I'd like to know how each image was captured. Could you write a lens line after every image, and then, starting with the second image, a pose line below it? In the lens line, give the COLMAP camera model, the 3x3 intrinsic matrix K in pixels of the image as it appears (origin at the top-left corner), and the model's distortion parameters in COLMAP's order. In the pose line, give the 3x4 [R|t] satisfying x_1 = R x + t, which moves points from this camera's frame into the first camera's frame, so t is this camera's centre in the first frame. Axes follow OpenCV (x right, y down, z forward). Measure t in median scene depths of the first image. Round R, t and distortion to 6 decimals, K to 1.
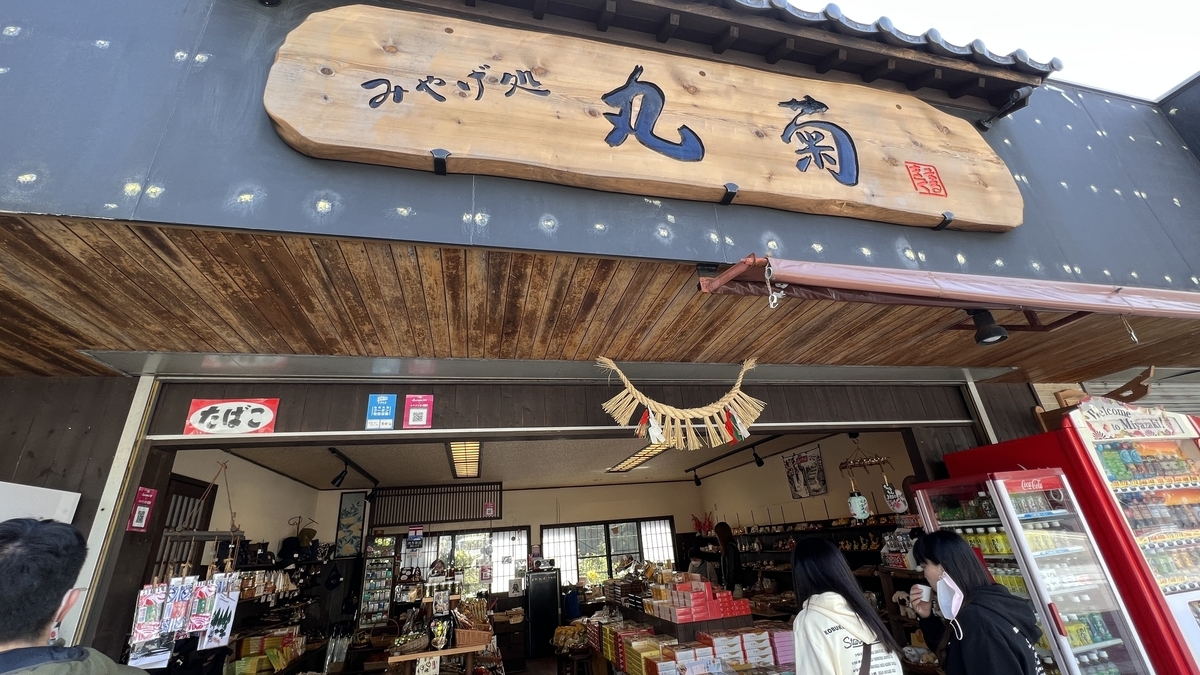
lens RADIAL K [[480.0, 0, 598.2], [0, 480.0, 335.6], [0, 0, 1]] dist [-0.000748, 0.000005]
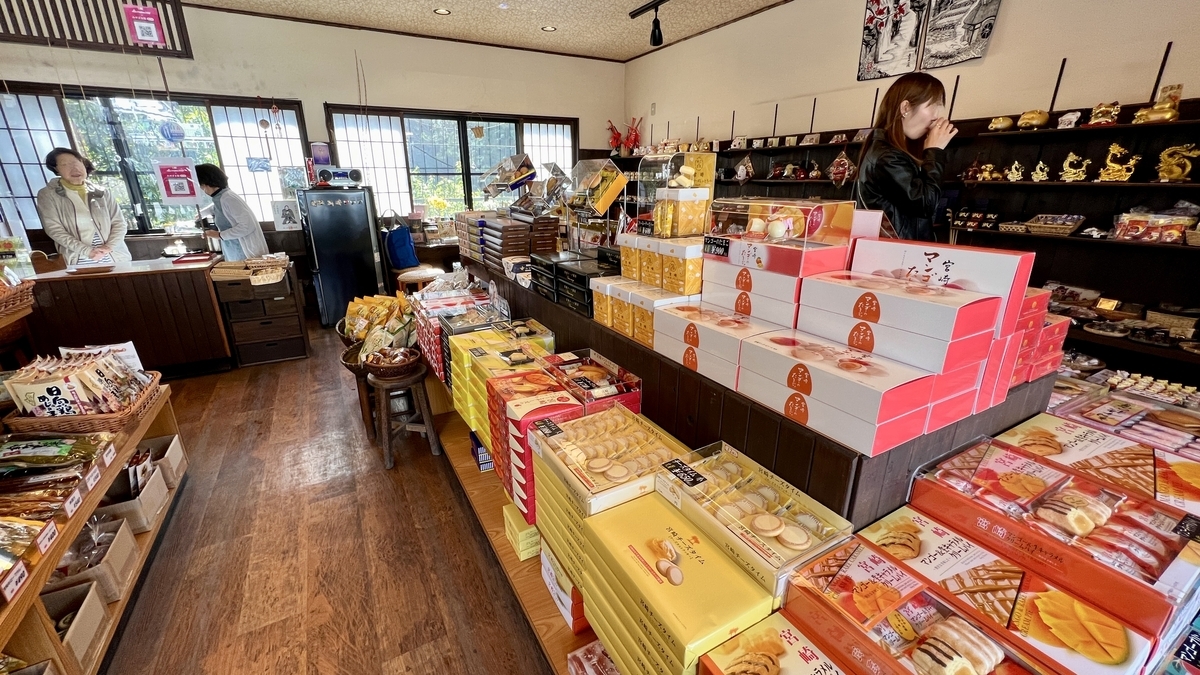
lens RADIAL K [[480.0, 0, 594.4], [0, 480.0, 336.6], [0, 0, 1]] dist [-0.000748, 0.000005]
pose [[0.960510, -0.015716, 0.277803, 0.020556], [-0.170948, 0.754422, 0.633738, 0.670470], [-0.219540, -0.656201, 0.721943, 1.314924]]
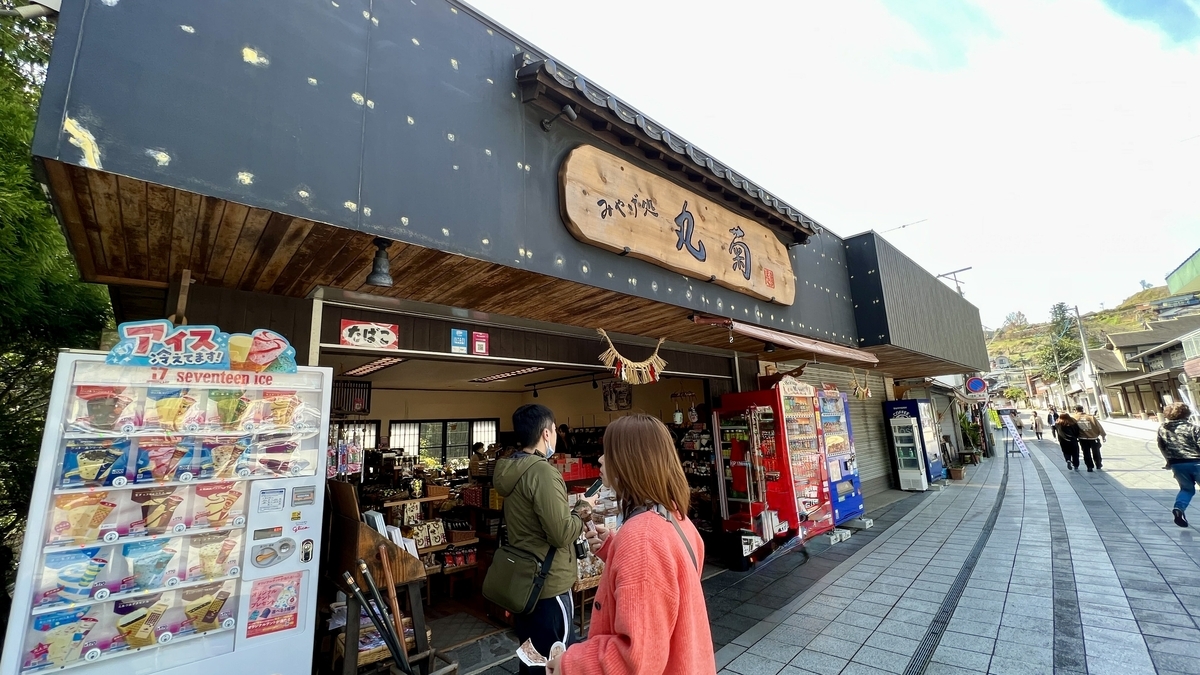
lens RADIAL K [[480.0, 0, 598.0], [0, 480.0, 336.7], [0, 0, 1]] dist [-0.000748, 0.000005]
pose [[0.871452, 0.130049, 0.472925, -0.792768], [-0.214408, 0.968209, 0.128839, -0.142577], [-0.441135, -0.213677, 0.871632, -0.495784]]
